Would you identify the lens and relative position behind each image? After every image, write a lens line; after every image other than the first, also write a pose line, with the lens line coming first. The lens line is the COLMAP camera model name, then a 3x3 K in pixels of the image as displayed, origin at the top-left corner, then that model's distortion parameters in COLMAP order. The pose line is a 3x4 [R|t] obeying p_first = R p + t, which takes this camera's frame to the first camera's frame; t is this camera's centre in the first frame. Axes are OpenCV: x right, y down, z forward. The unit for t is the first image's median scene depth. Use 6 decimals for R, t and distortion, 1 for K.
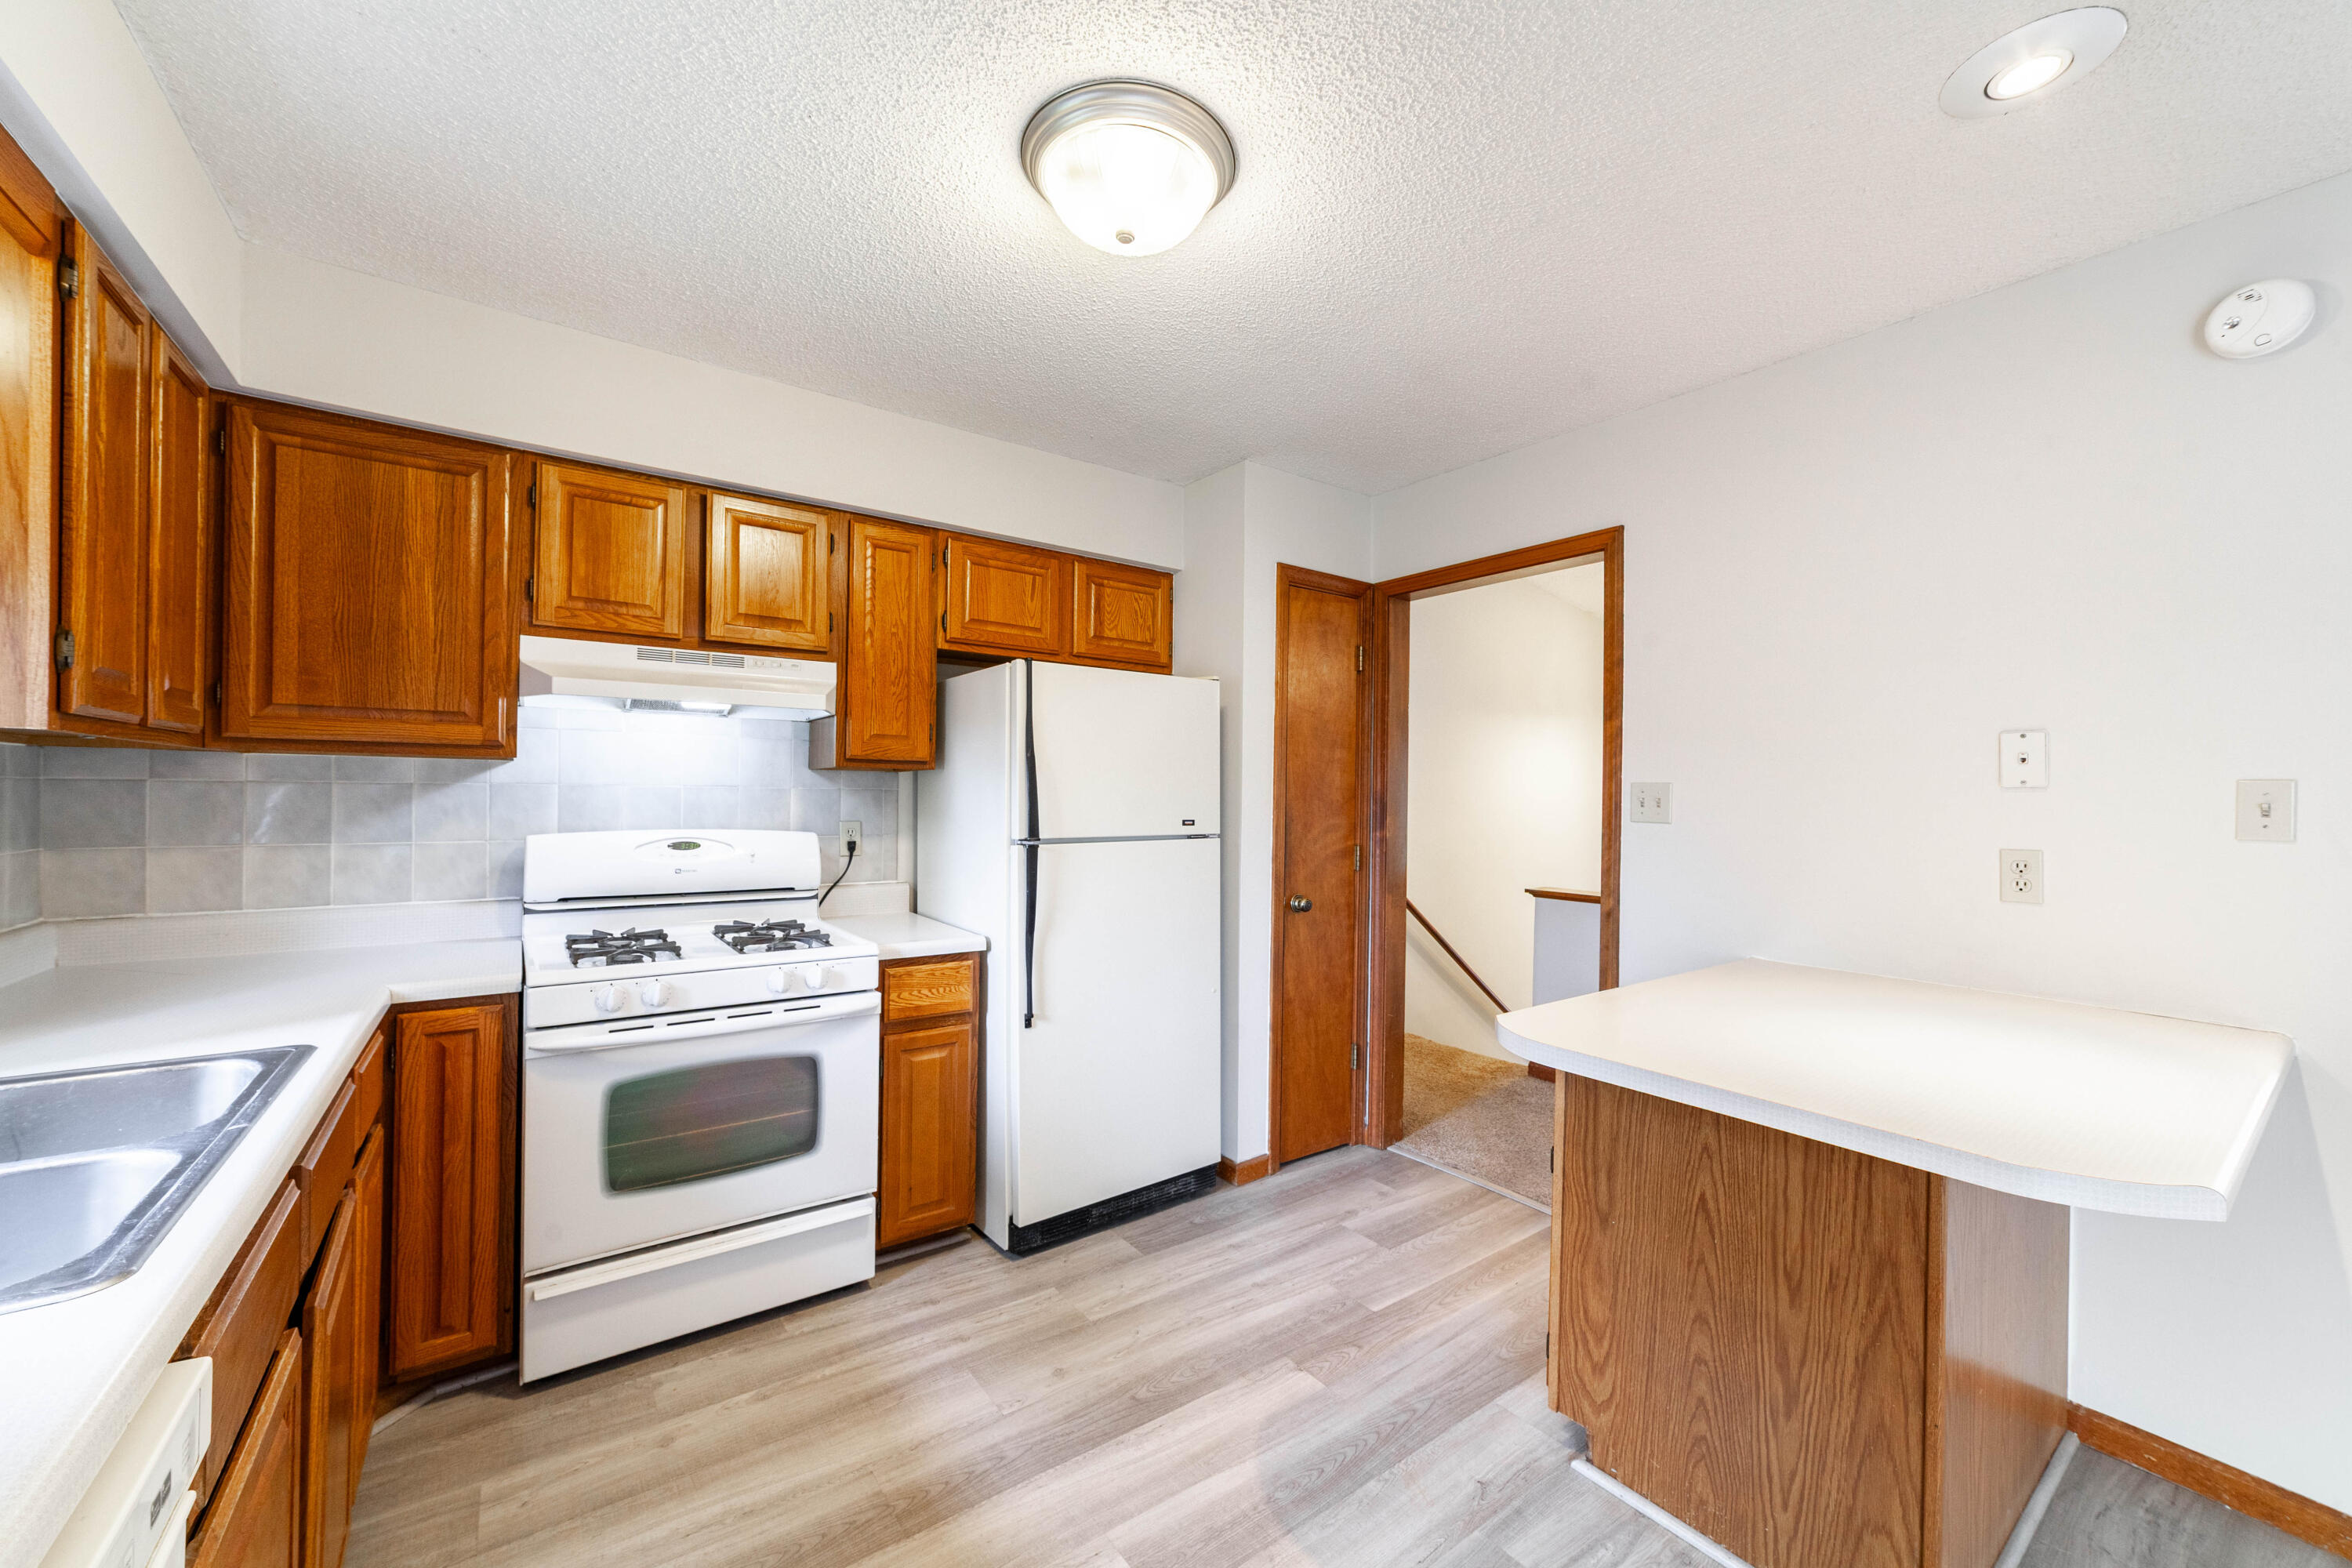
lens RADIAL K [[904.8, 0, 1178.4], [0, 904.8, 794.2], [0, 0, 1]] dist [-0.024229, 0.009087]
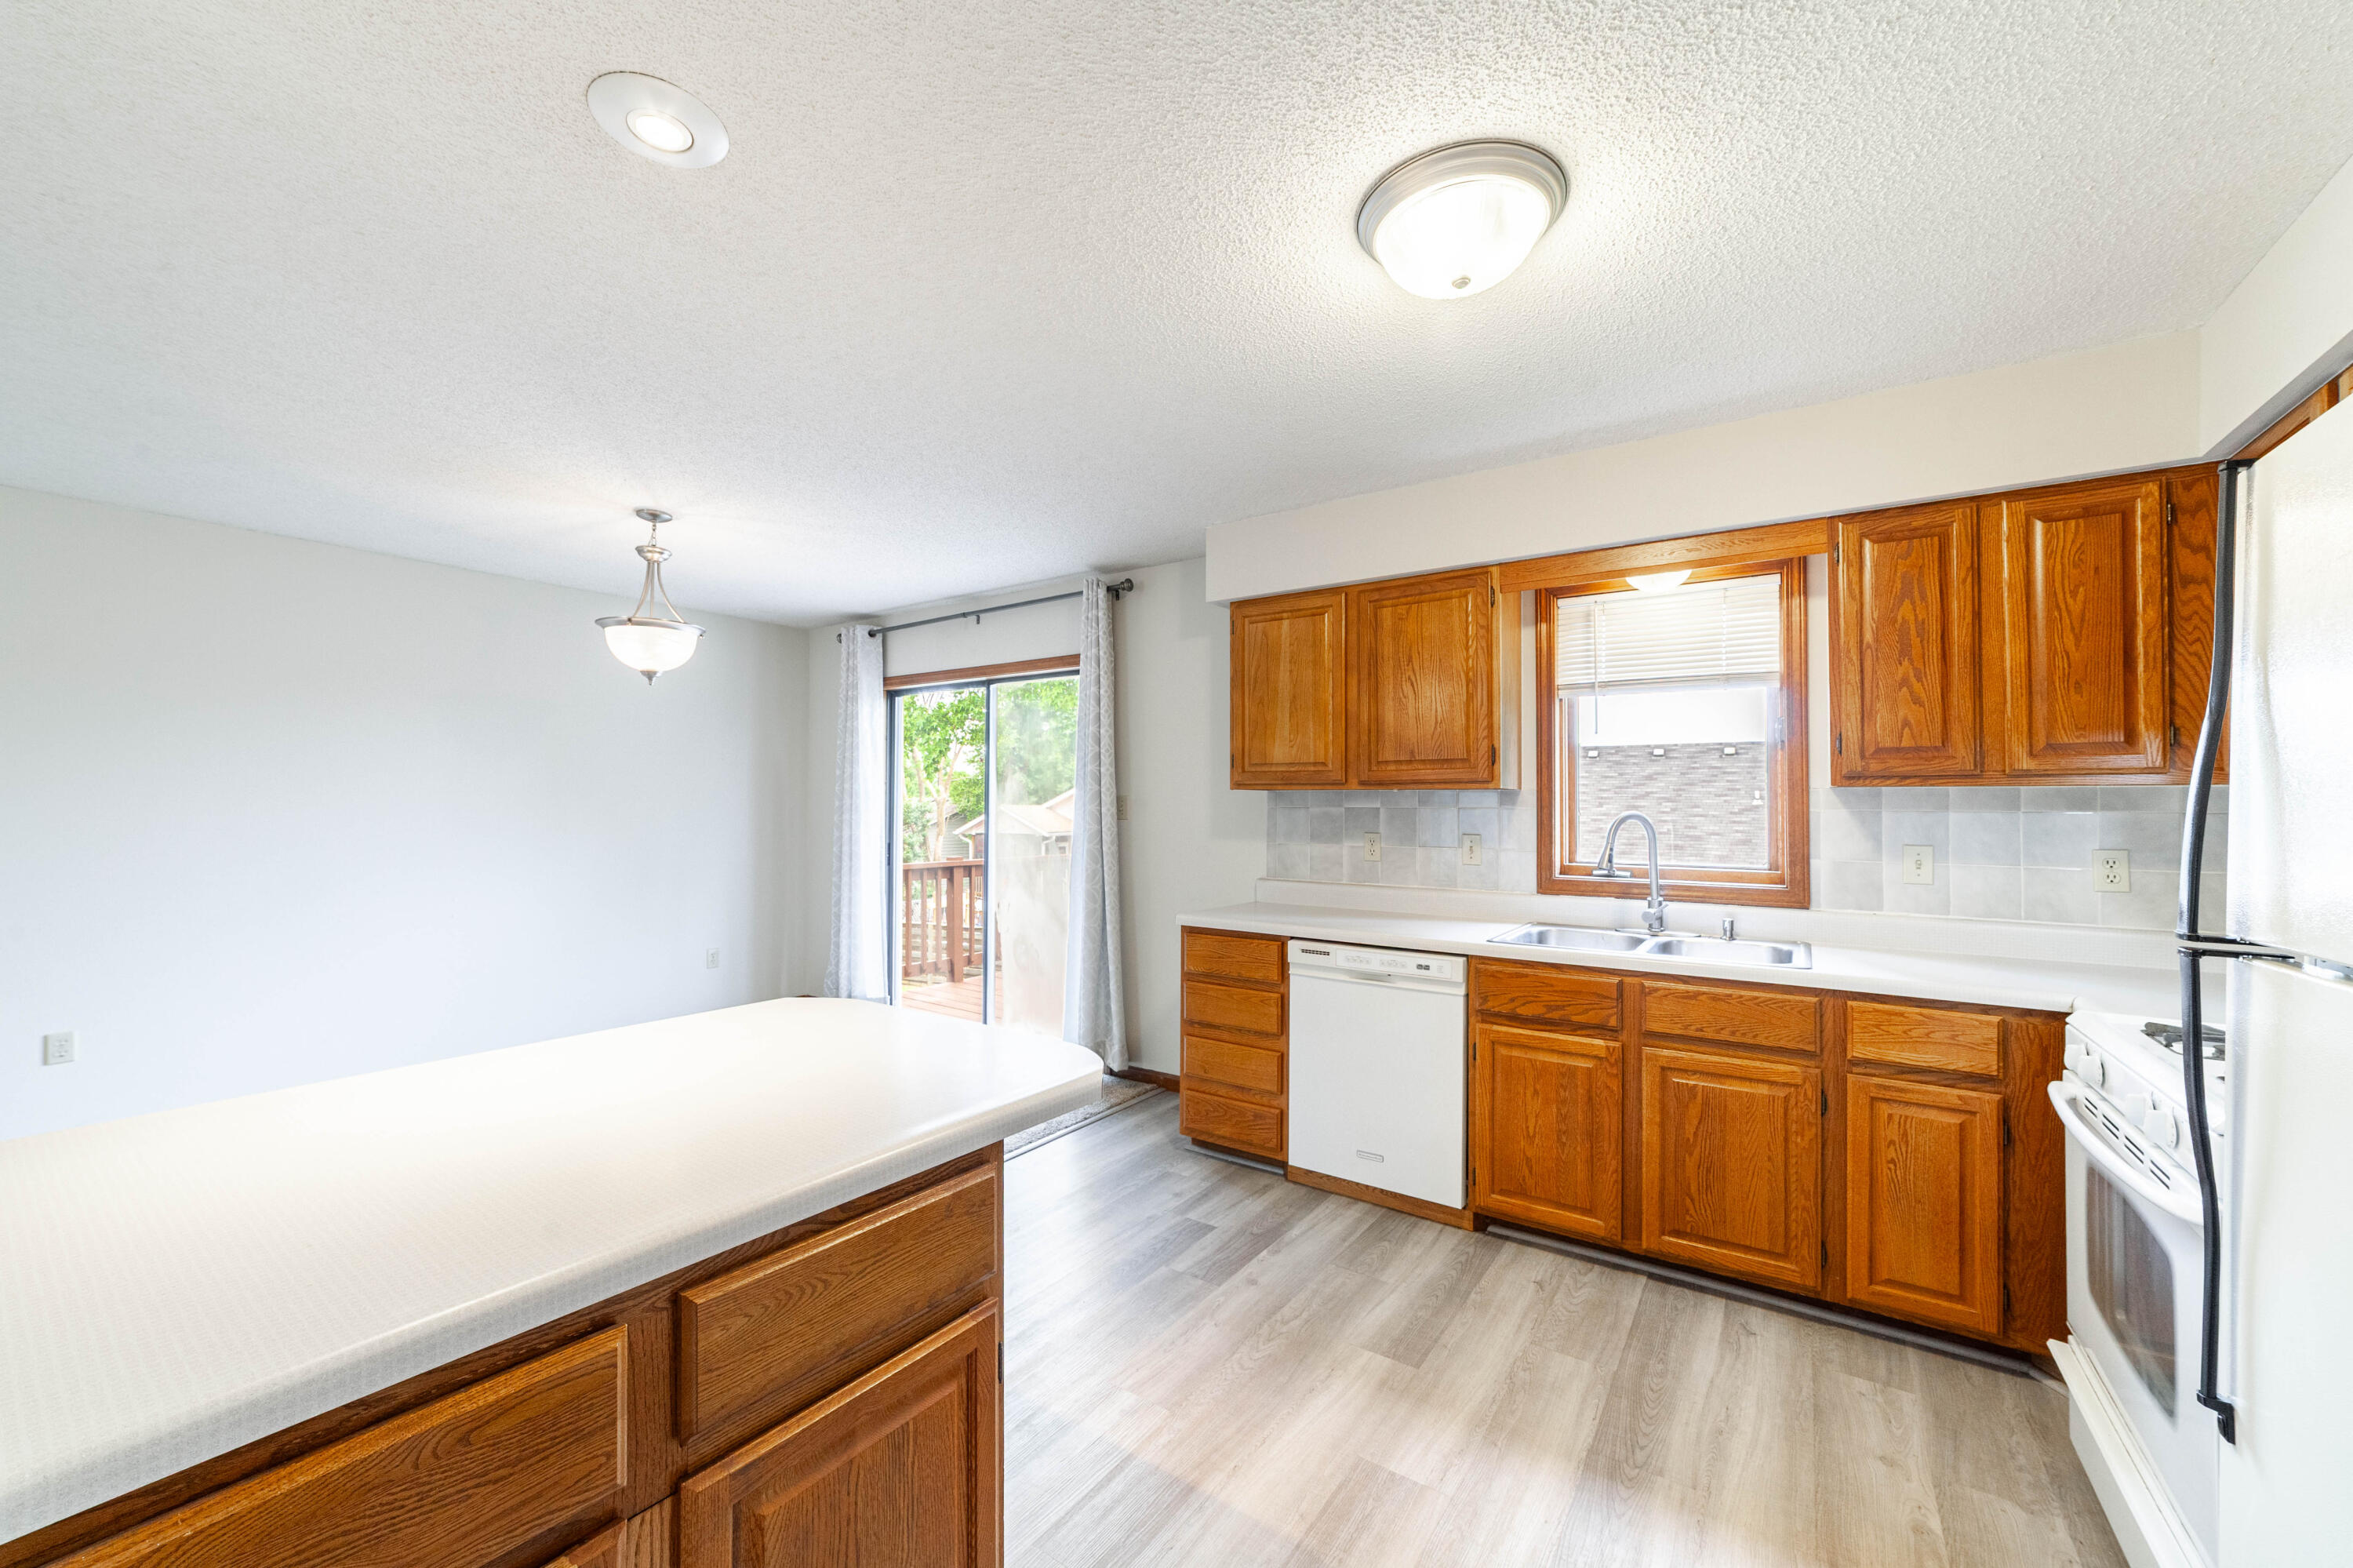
lens RADIAL K [[897.6, 0, 1178.3], [0, 897.6, 792.3], [0, 0, 1]] dist [-0.023739, 0.008881]
pose [[-0.942913, -0.022464, -0.332281, 0.418955], [-0.017859, 0.999698, -0.016904, 0.001332], [0.332560, -0.010005, -0.943029, 1.327121]]
